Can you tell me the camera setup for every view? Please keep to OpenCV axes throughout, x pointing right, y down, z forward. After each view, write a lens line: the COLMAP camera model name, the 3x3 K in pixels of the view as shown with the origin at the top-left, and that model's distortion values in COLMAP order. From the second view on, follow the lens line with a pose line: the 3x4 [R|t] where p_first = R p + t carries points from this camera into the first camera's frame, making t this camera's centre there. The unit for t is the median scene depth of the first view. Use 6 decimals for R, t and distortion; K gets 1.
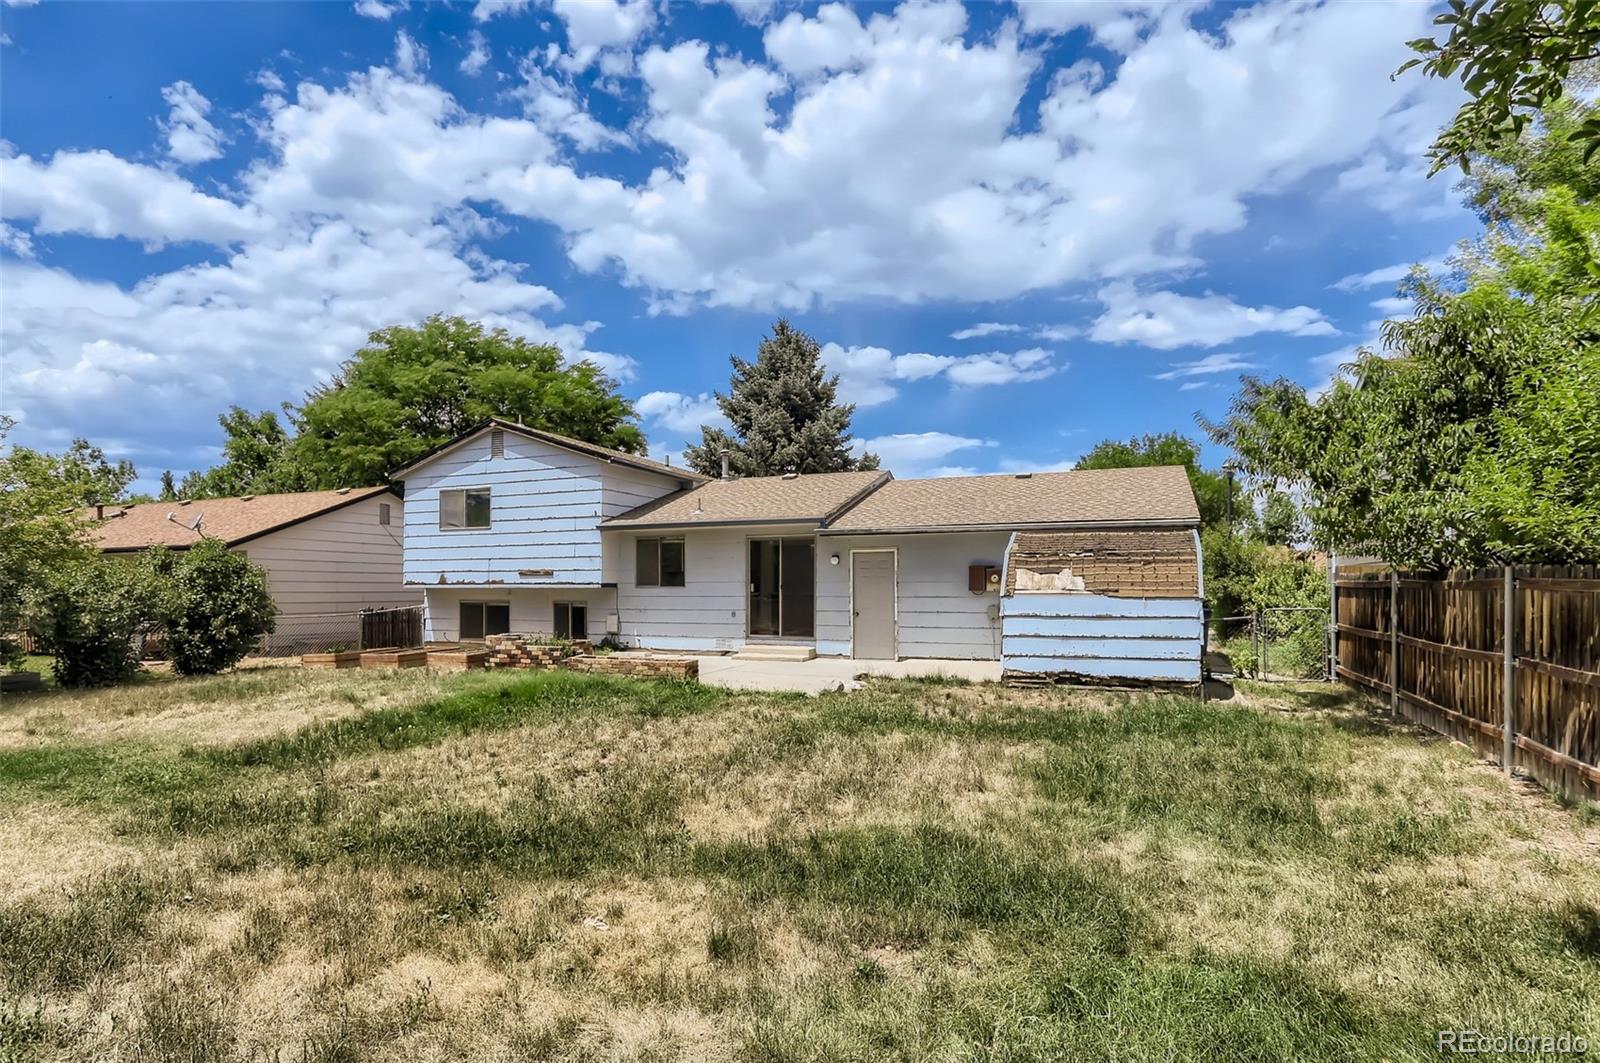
lens RADIAL K [[826.3, 0, 783.6], [0, 826.3, 583.7], [0, 0, 1]] dist [-0.024863, 0.001262]
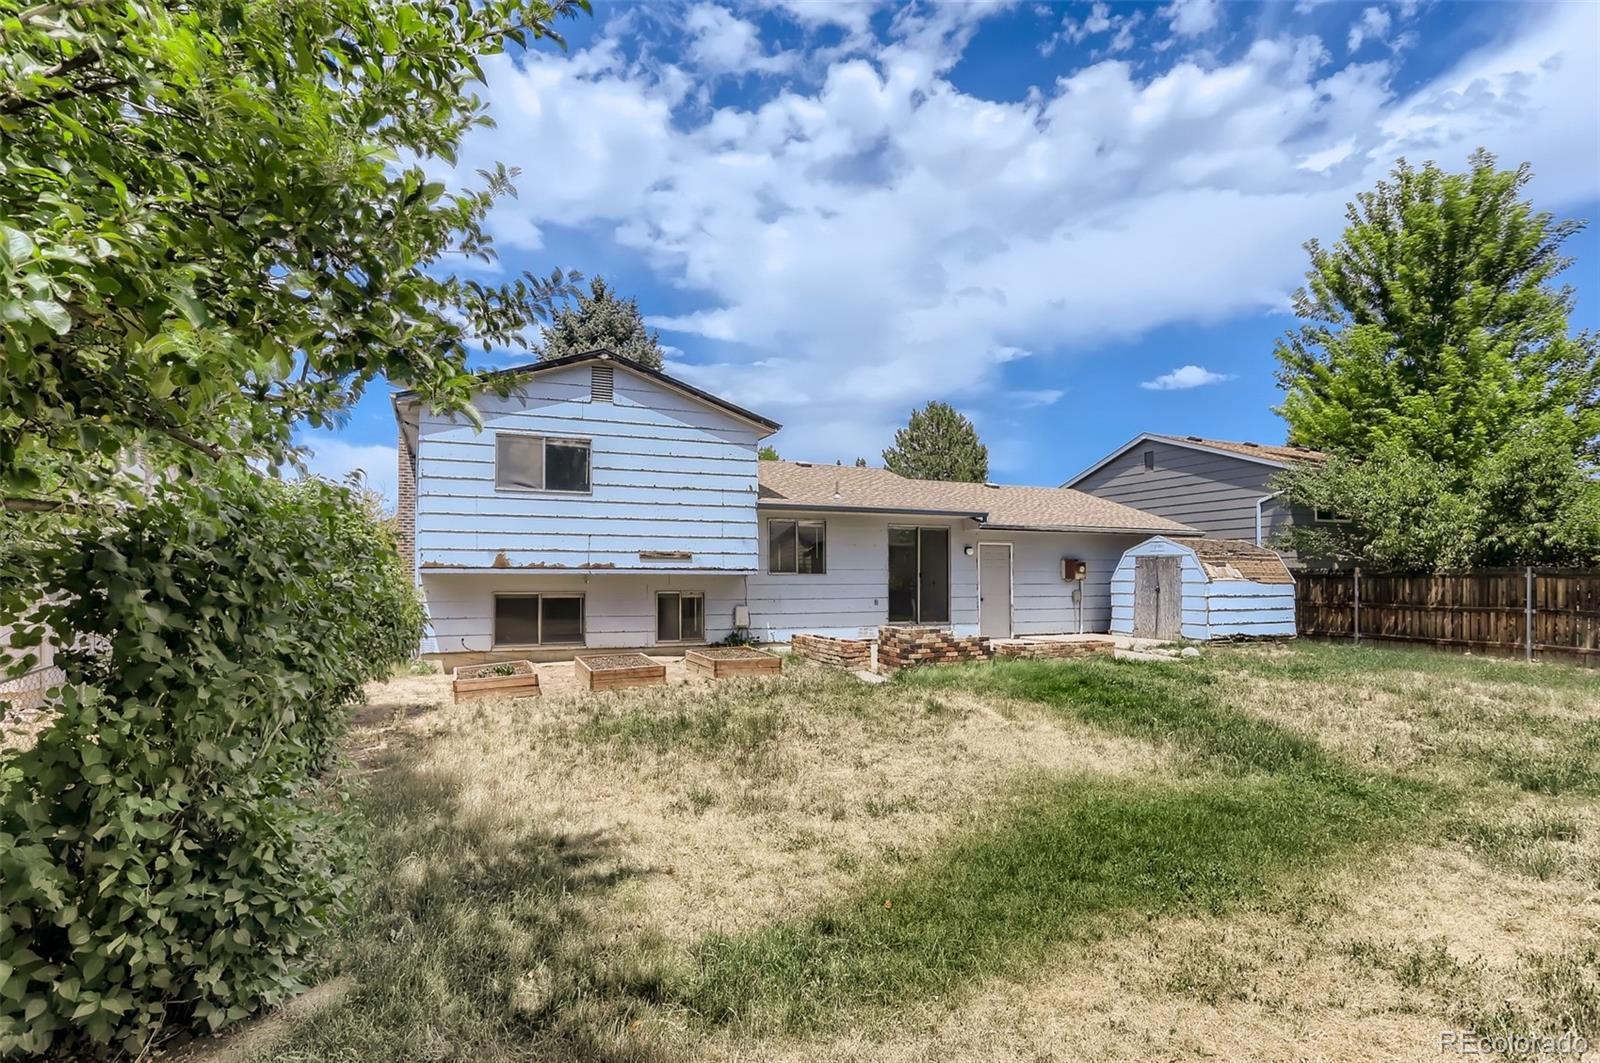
lens RADIAL K [[826.3, 0, 783.6], [0, 826.3, 583.7], [0, 0, 1]] dist [-0.024863, 0.001262]
pose [[0.687560, -0.001191, 0.726127, -0.816092], [-0.005954, 0.999956, 0.007278, 0.007752], [-0.726103, -0.009328, 0.687523, 0.375463]]
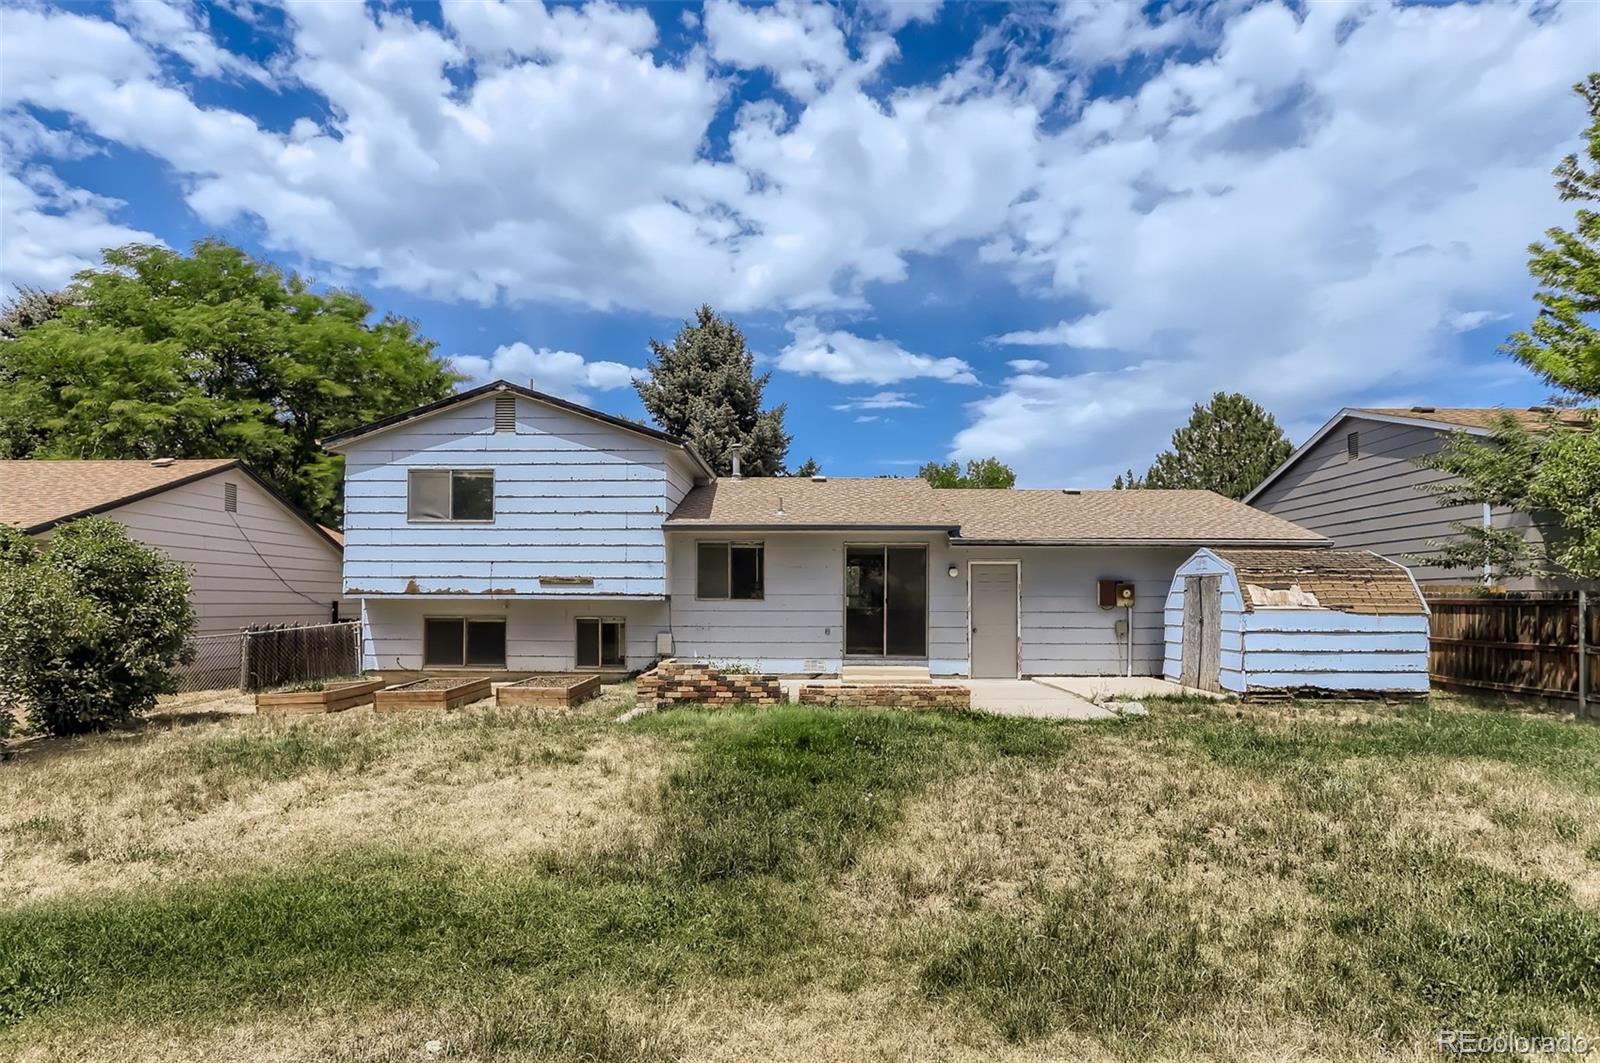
lens RADIAL K [[829.7, 0, 782.4], [0, 829.7, 604.5], [0, 0, 1]] dist [-0.030115, 0.015432]
pose [[0.930951, 0.004483, 0.365118, -0.404818], [-0.007787, 0.999941, 0.007578, 0.002062], [-0.365062, -0.009898, 0.930931, 0.186721]]
